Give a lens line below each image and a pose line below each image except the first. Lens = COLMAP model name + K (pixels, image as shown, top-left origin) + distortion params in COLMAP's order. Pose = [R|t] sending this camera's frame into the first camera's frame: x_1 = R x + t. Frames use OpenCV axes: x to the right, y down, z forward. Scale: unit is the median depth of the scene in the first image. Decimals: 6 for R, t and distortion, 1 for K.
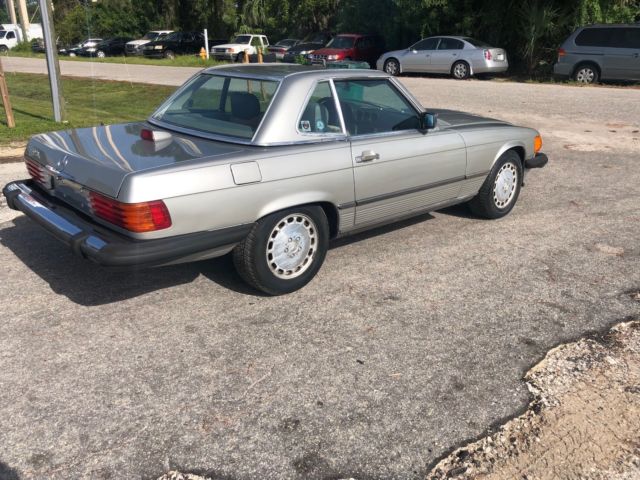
lens RADIAL K [[557.1, 0, 320.0], [0, 557.1, 240.0], [0, 0, 1]] dist [0.003337, 0.013689]
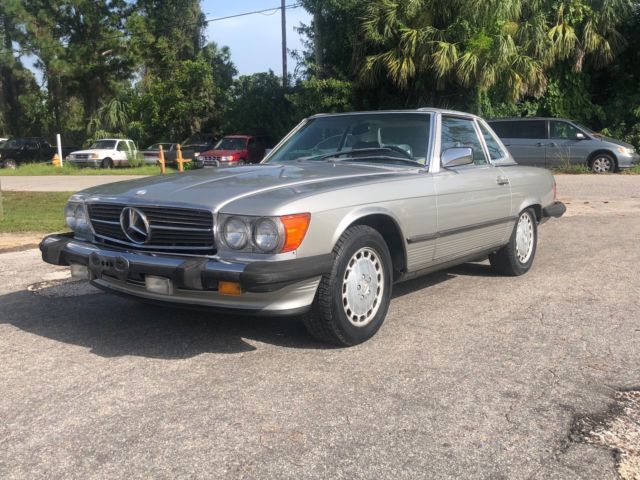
lens RADIAL K [[644.6, 0, 324.1], [0, 644.6, 239.0], [0, 0, 1]] dist [0.046061, -0.093543]
pose [[0.966068, -0.054412, 0.252493, -0.136236], [0.105607, 0.975324, -0.193882, 0.034787], [-0.235713, 0.213968, 0.947975, -0.024355]]
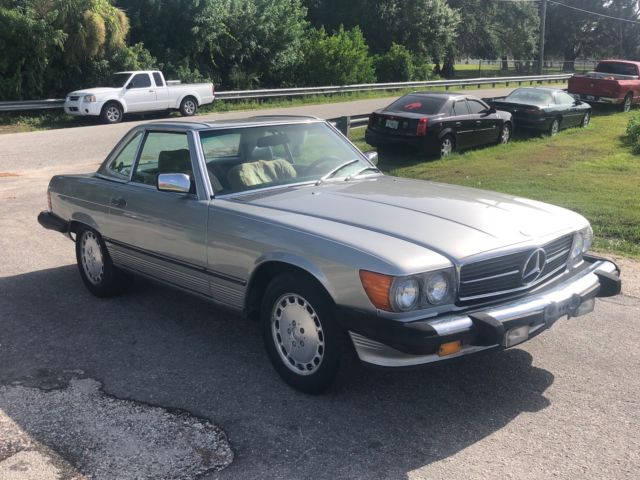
lens RADIAL K [[688.3, 0, 320.0], [0, 688.3, 240.0], [0, 0, 1]] dist [0.098579, -0.243393]
pose [[-0.018102, -0.230425, 0.972922, -0.315016], [0.359459, 0.906519, 0.221386, -0.074231], [-0.932985, 0.353733, 0.066418, 0.188902]]
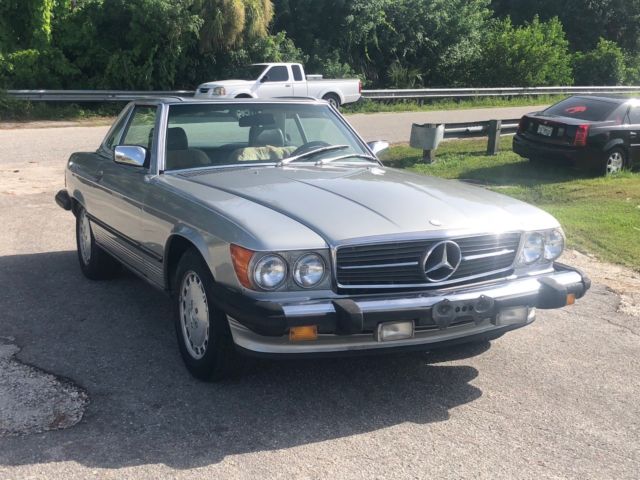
lens RADIAL K [[819.1, 0, 320.0], [0, 819.1, 240.0], [0, 0, 1]] dist [0.145960, -0.469694]
pose [[0.223342, -0.186708, 0.956691, -0.328623], [0.322597, 0.940331, 0.108205, -0.042016], [-0.919810, 0.284459, 0.270247, 0.124411]]
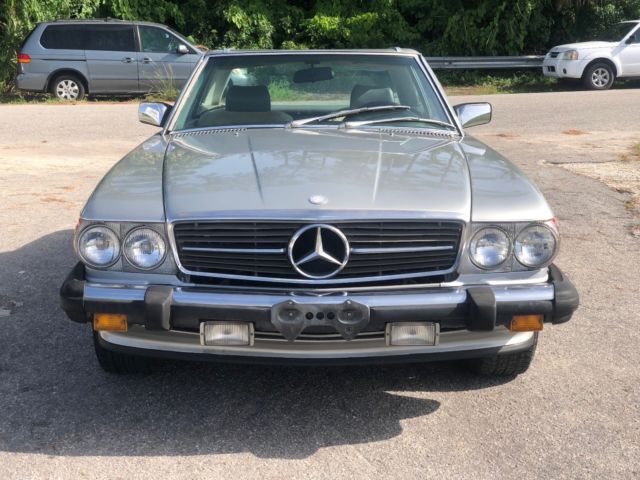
lens RADIAL K [[957.6, 0, 320.0], [0, 957.6, 240.0], [0, 0, 1]] dist [0.029724, -0.107815]
pose [[0.624427, -0.160333, 0.764450, -0.268740], [0.271106, 0.962350, -0.019608, -0.006321], [-0.732525, 0.219491, 0.644384, 0.042910]]
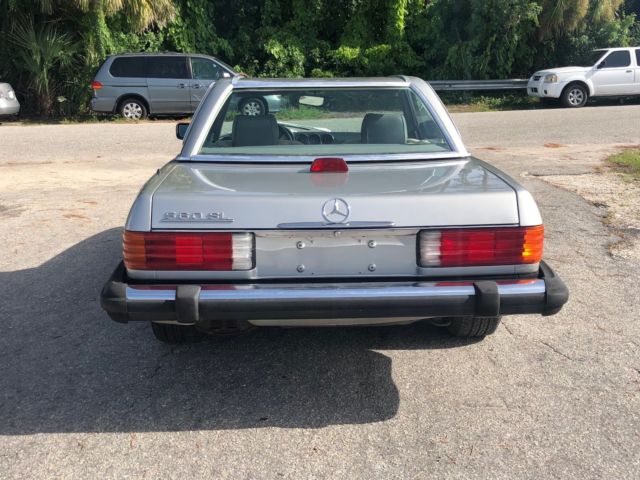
lens RADIAL K [[739.1, 0, 328.3], [0, 739.1, 248.3], [0, 0, 1]] dist [-0.003853, -0.019150]
pose [[0.650697, -0.186748, 0.736015, -0.191147], [0.272738, 0.962084, 0.002985, -0.017395], [-0.708666, 0.198797, 0.676958, 0.076297]]
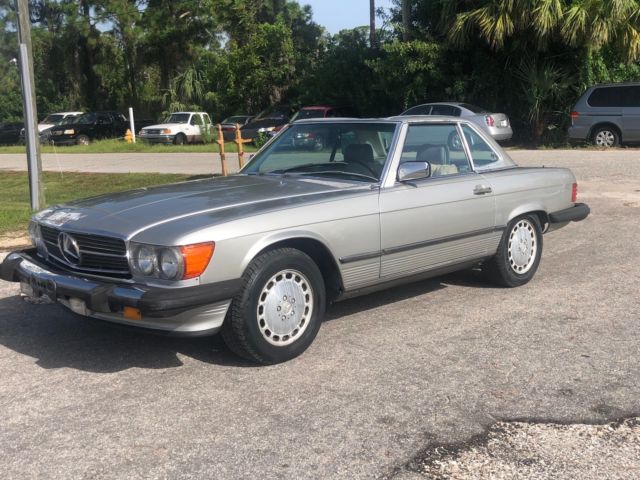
lens RADIAL K [[729.8, 0, 320.0], [0, 729.8, 240.0], [0, 0, 1]] dist [0.115354, -0.371823]
pose [[0.993827, -0.055302, 0.096179, -0.089018], [0.071598, 0.981918, -0.175244, 0.032549], [-0.084749, 0.181049, 0.979816, -0.065967]]
